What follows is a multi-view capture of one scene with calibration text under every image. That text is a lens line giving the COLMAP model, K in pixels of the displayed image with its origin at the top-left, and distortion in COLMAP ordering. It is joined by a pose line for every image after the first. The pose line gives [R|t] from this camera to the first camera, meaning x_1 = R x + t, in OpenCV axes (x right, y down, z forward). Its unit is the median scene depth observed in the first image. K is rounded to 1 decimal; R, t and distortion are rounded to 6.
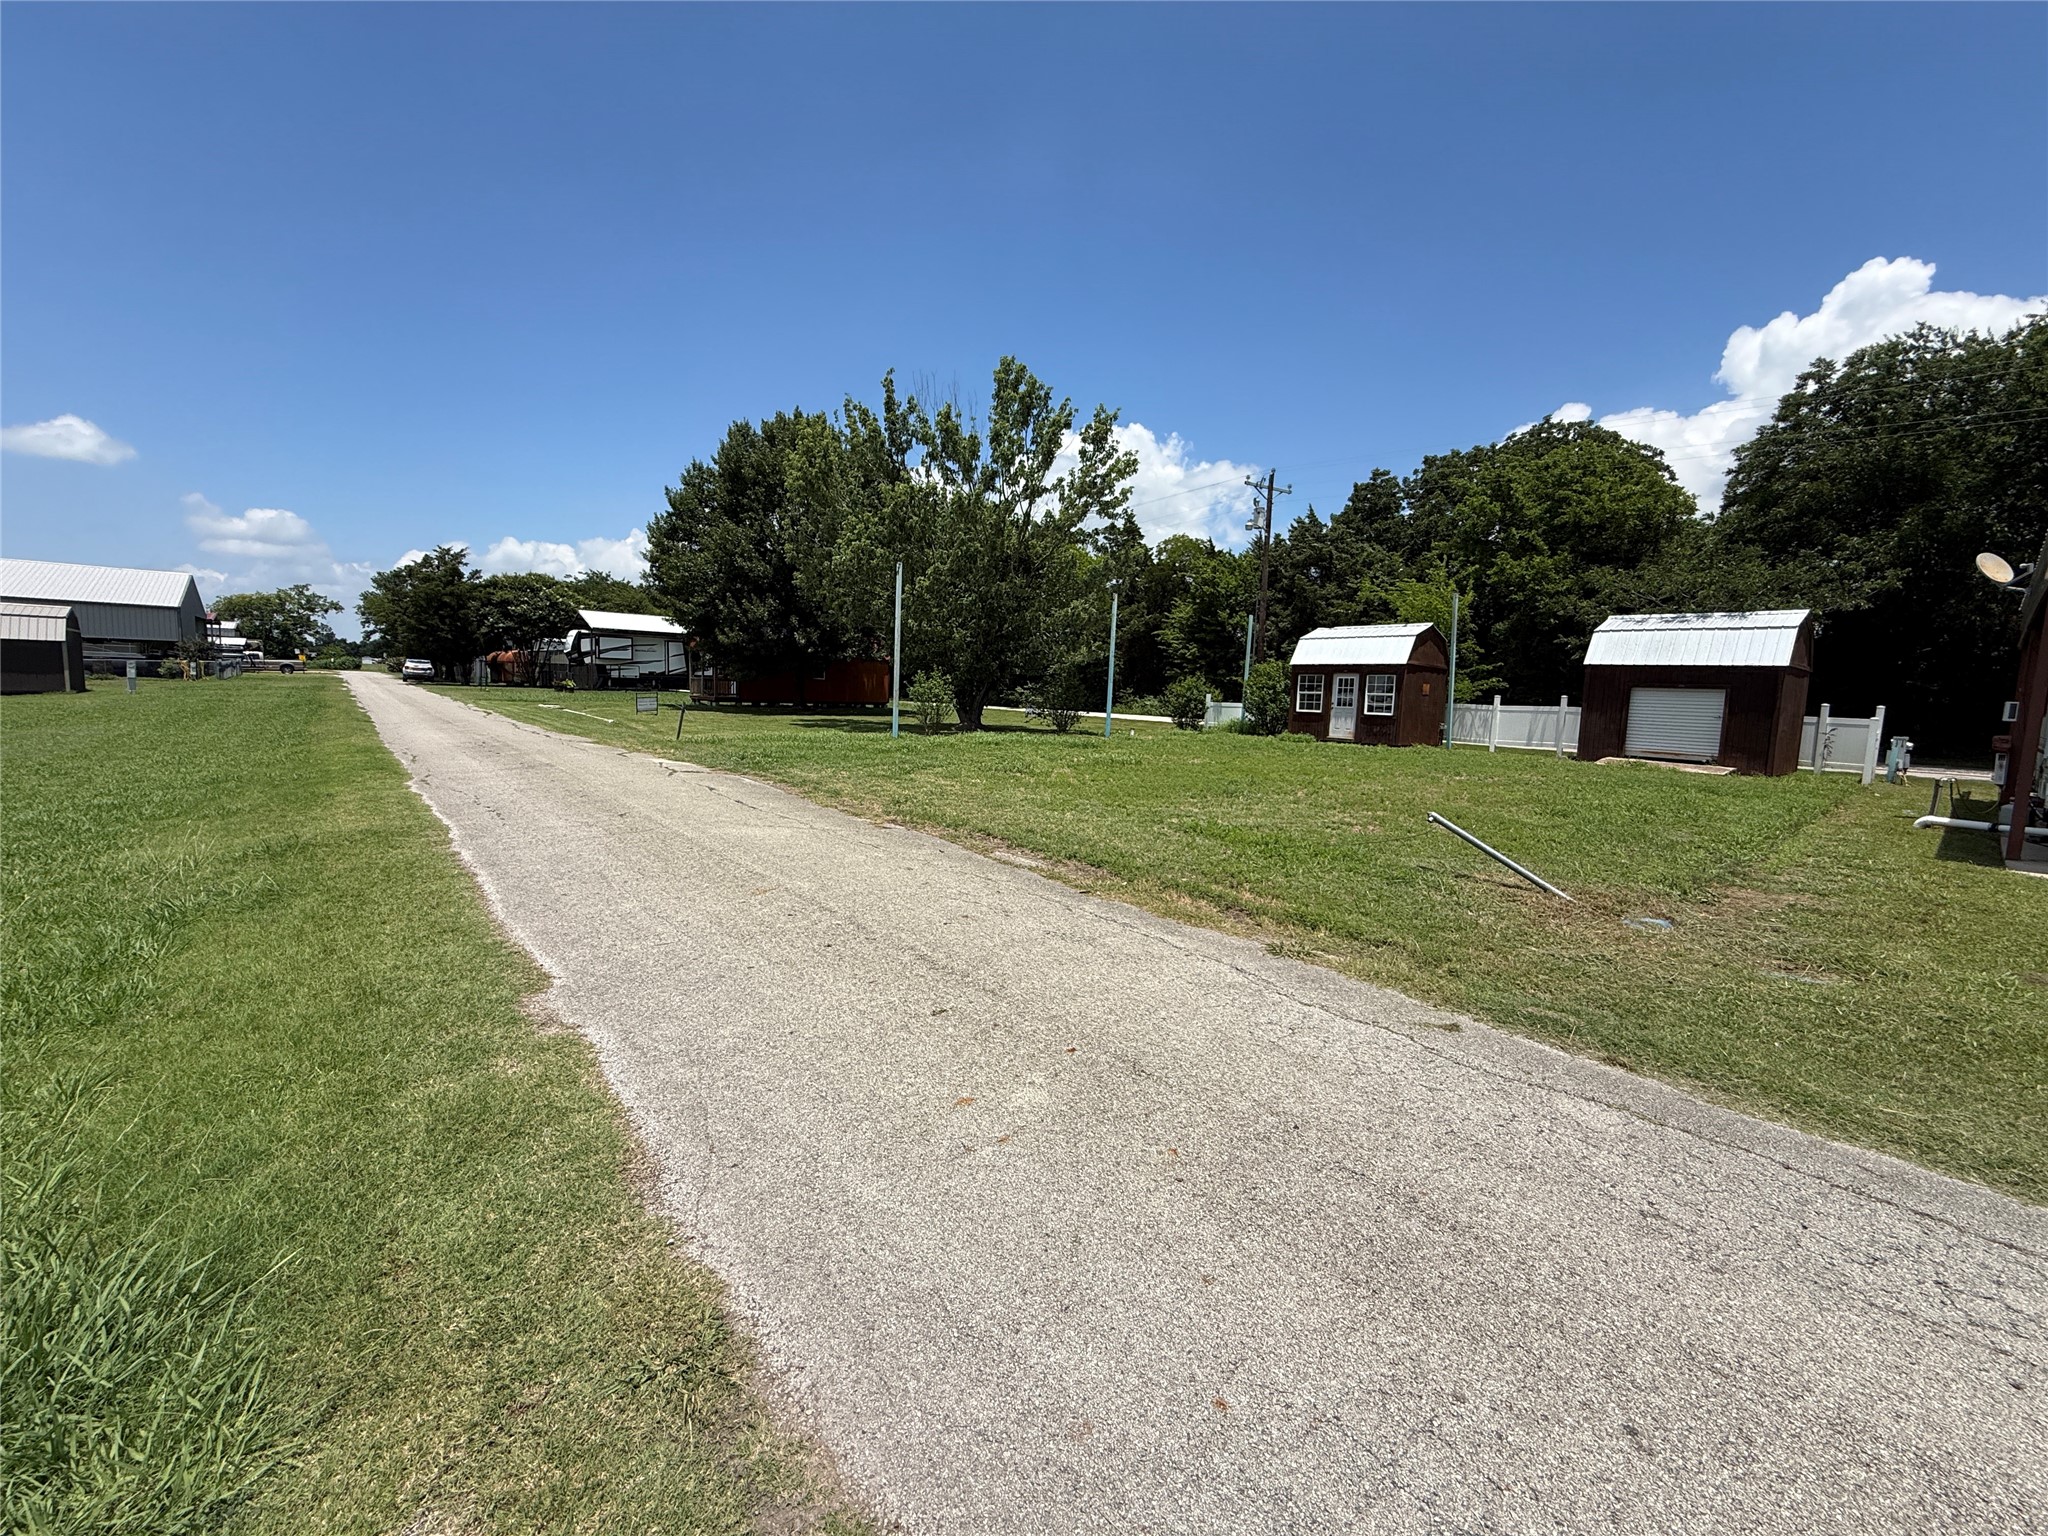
lens RADIAL K [[816.8, 0, 1015.3], [0, 816.8, 768.5], [0, 0, 1]] dist [0.003799, -0.001636]
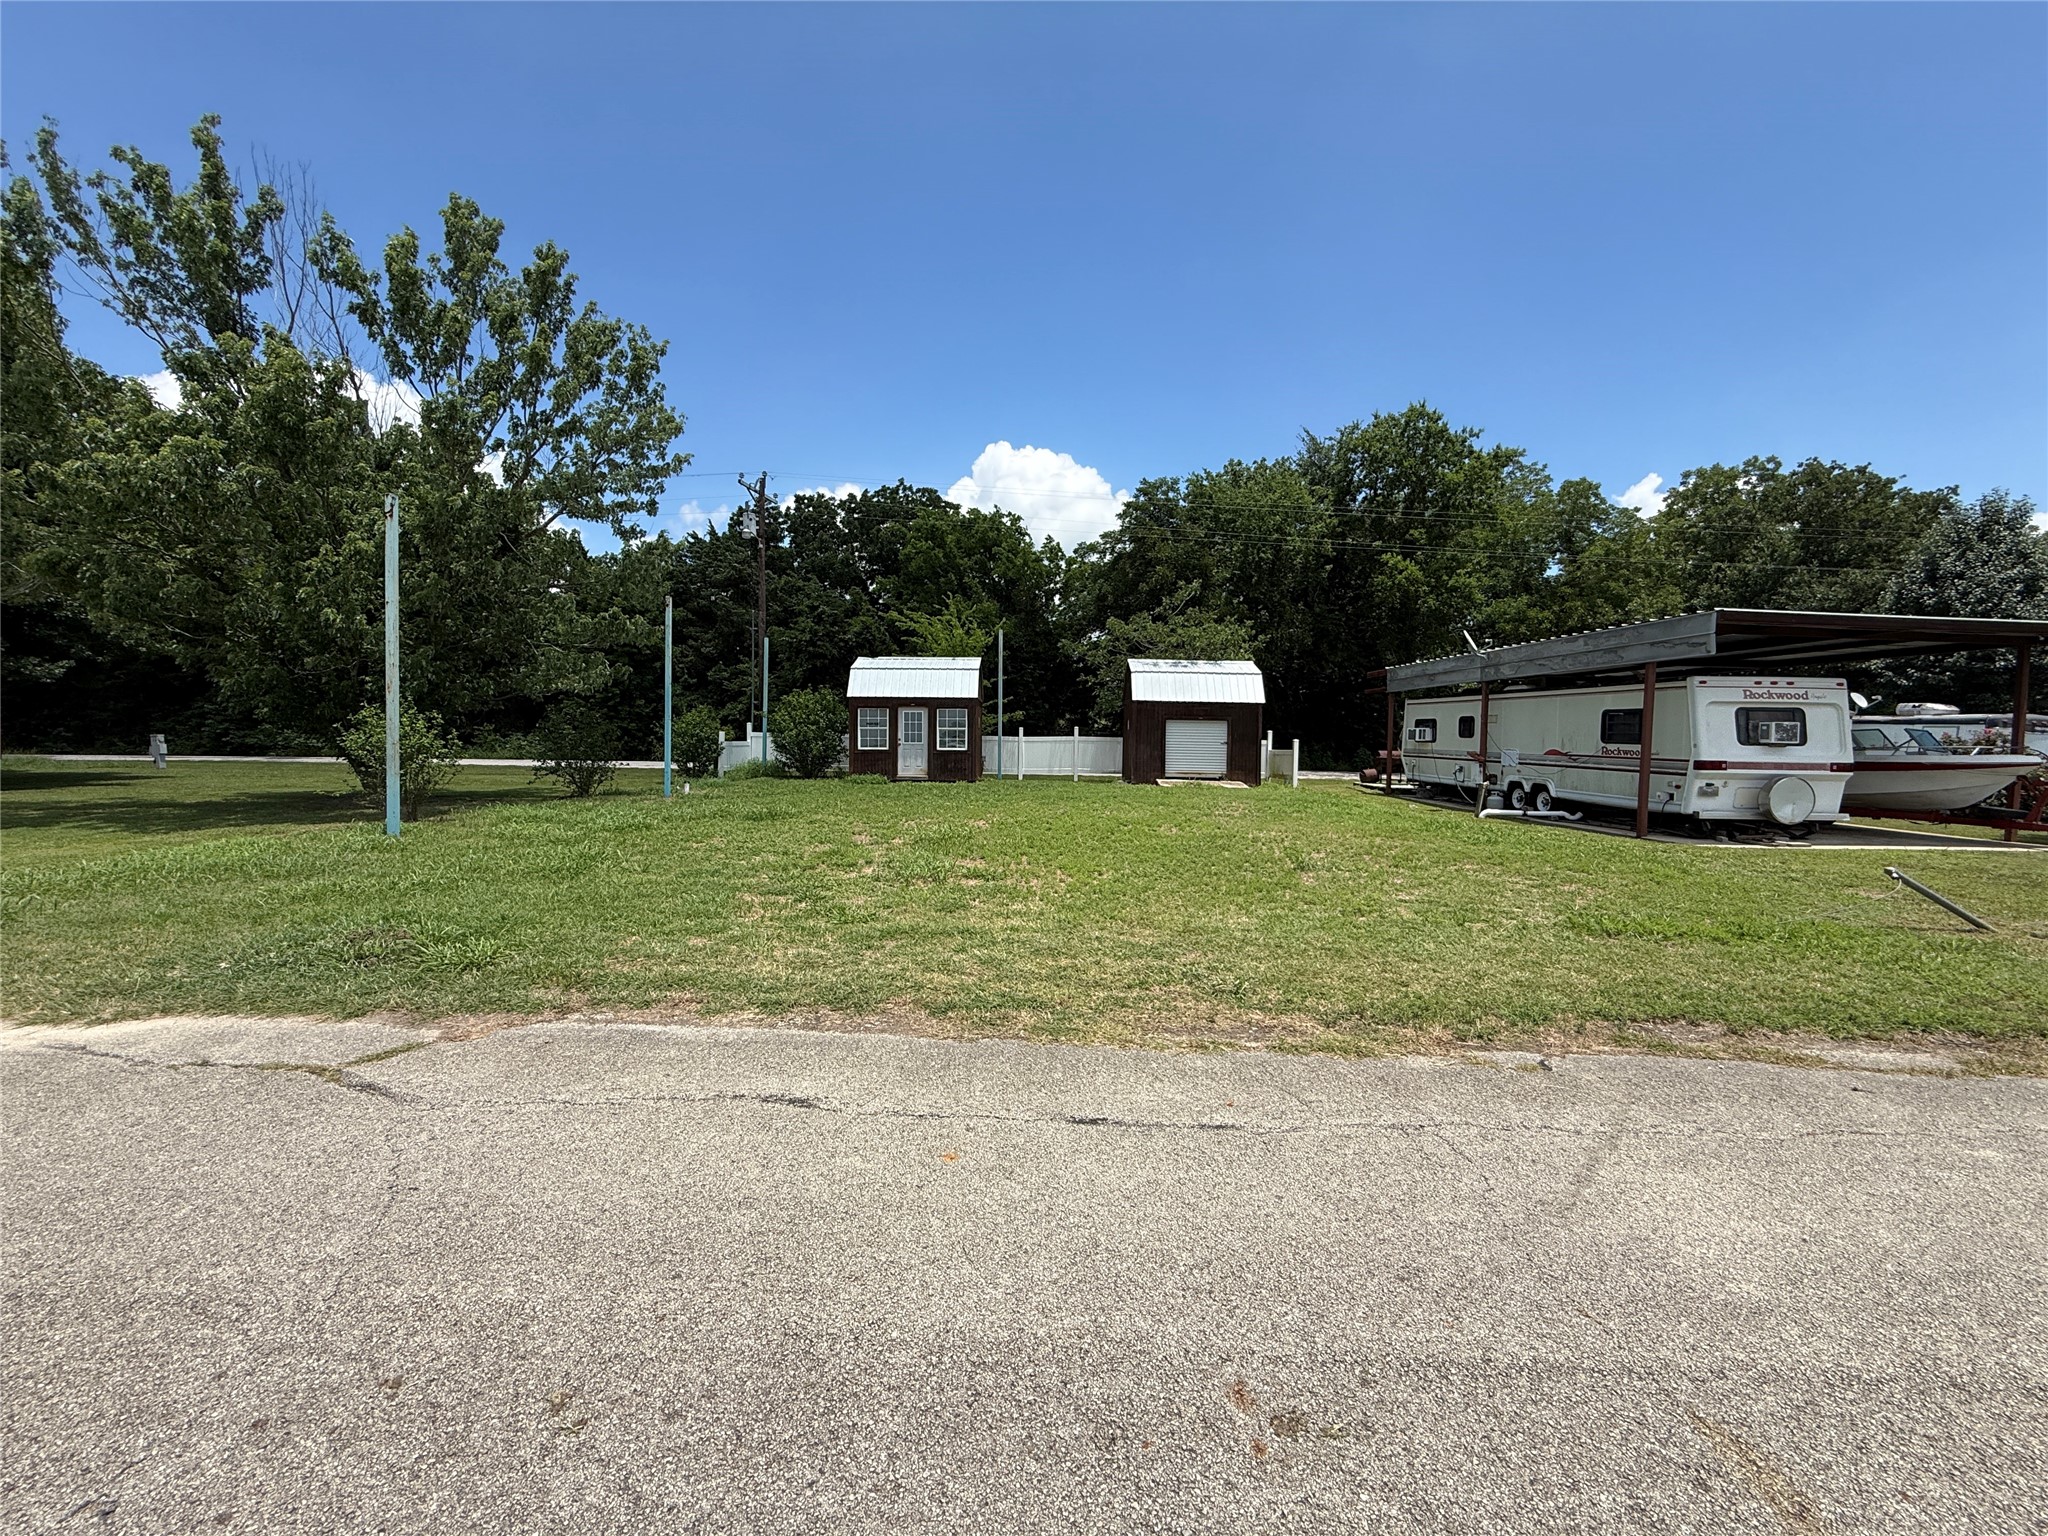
lens RADIAL K [[816.8, 0, 1015.8], [0, 816.8, 766.4], [0, 0, 1]] dist [0.003799, -0.001636]
pose [[0.653046, -0.056129, 0.755235, -0.232383], [0.083858, 0.996477, 0.001546, -0.041231], [-0.752661, 0.062323, 0.655452, 0.309477]]
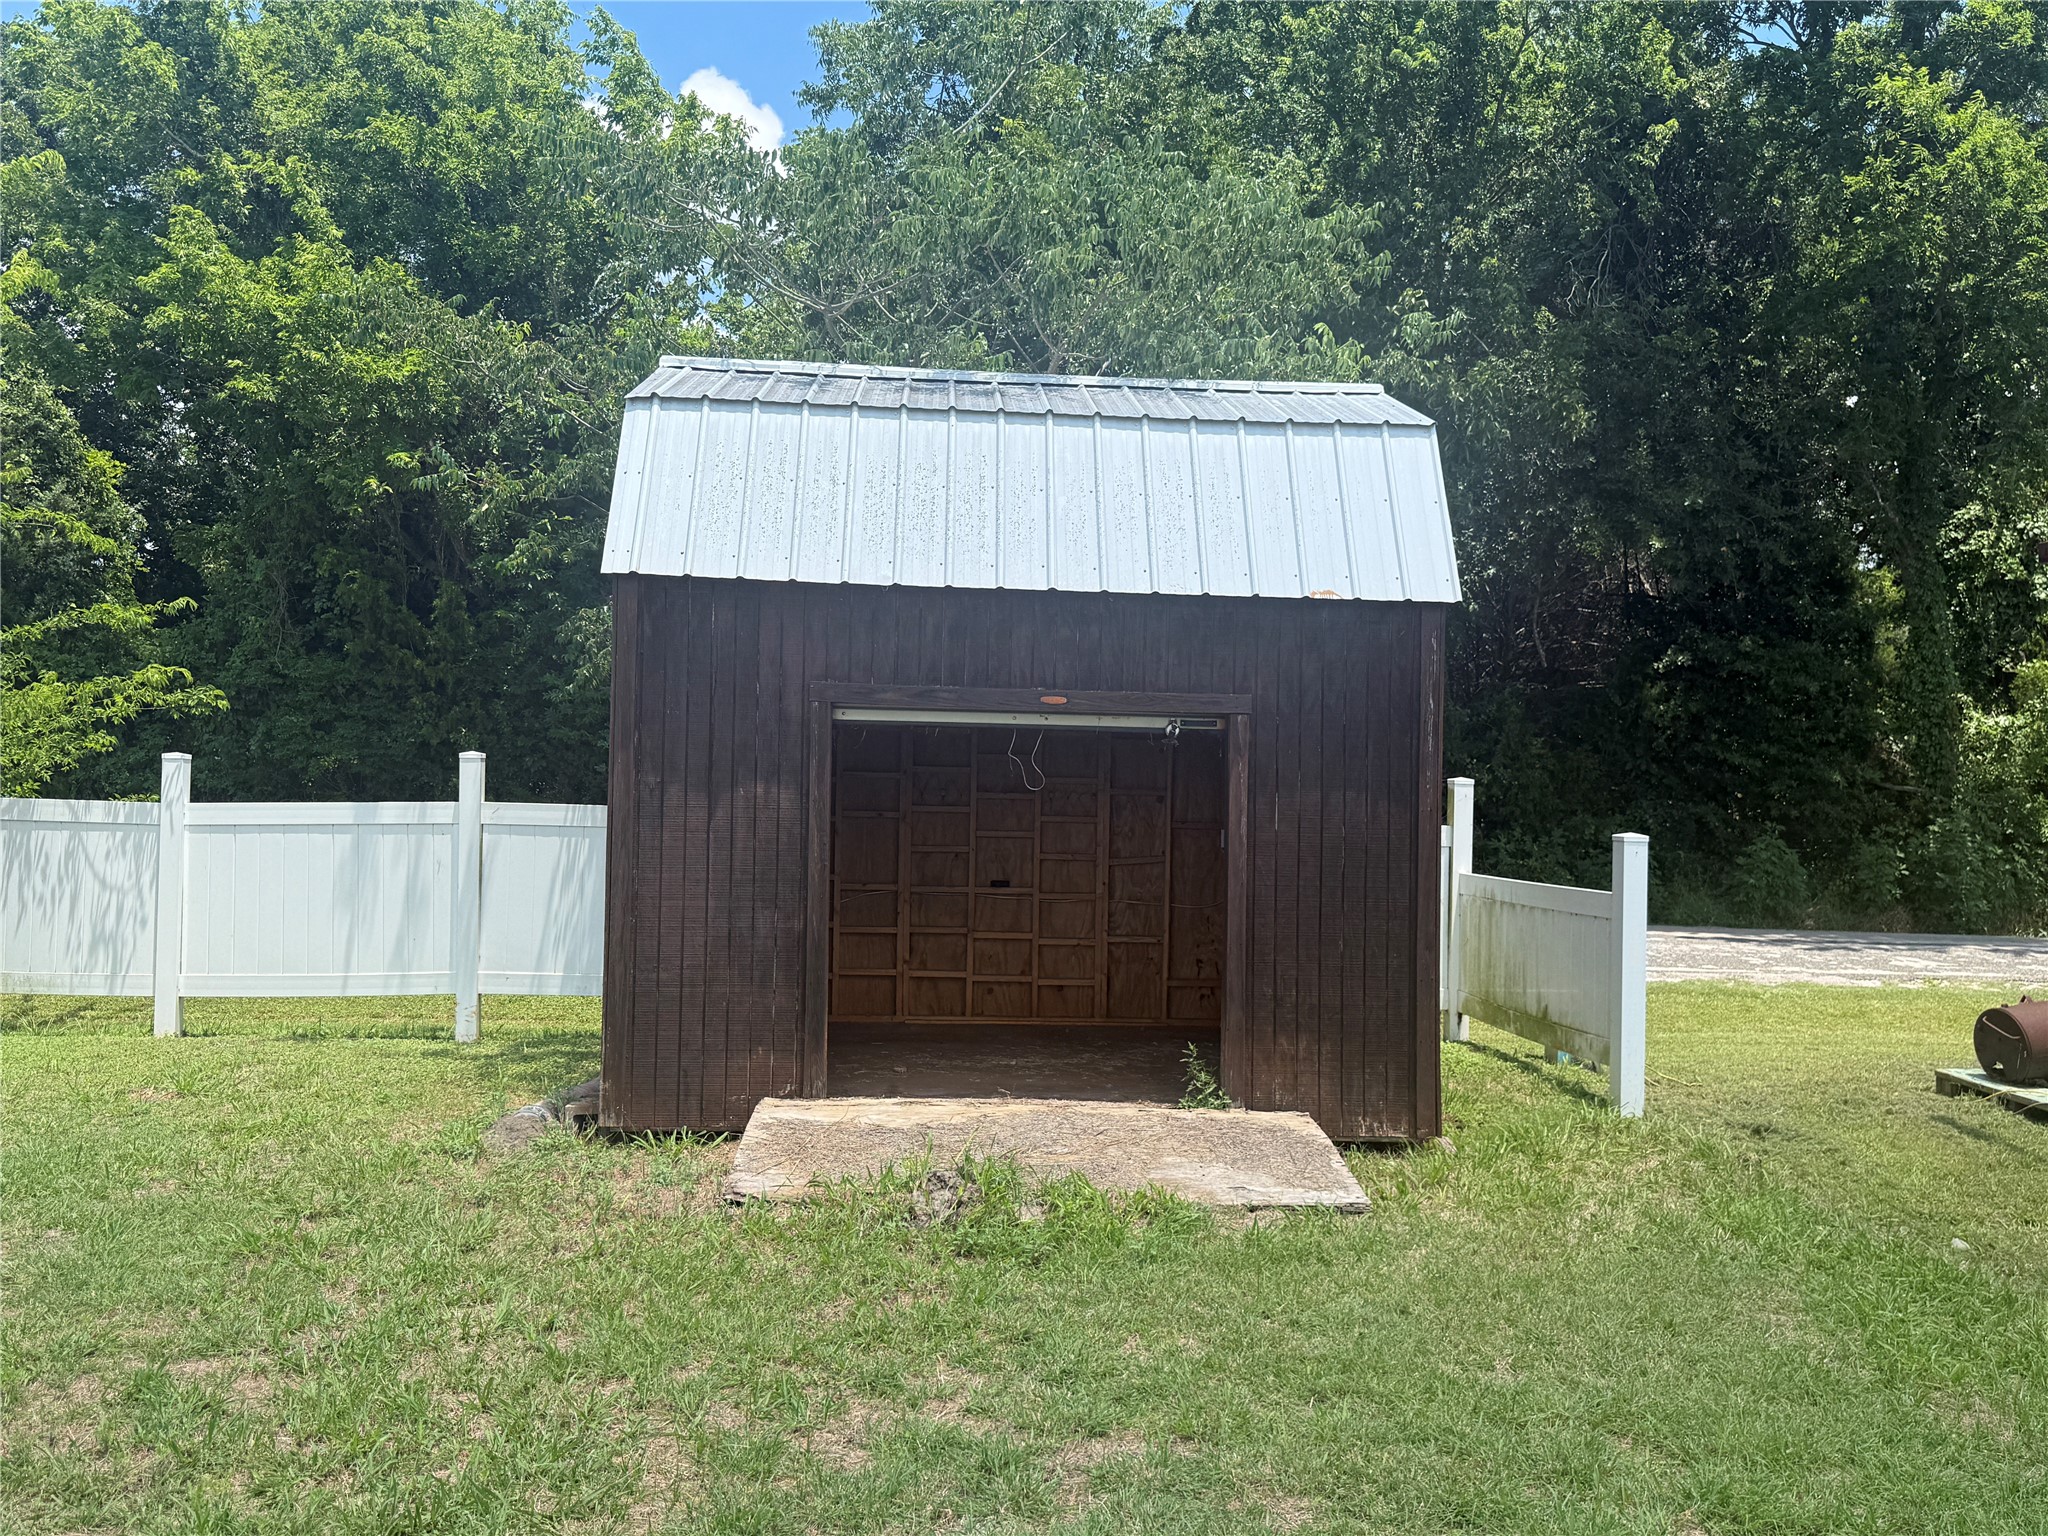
lens RADIAL K [[1737.9, 0, 1032.4], [0, 1737.9, 757.9], [0, 0, 1]] dist [0.012925, -0.003323]
pose [[0.582670, -0.017287, 0.812525, 0.368796], [0.082125, 0.995909, -0.037704, -0.055347], [-0.808549, 0.088698, 0.581705, 0.587375]]
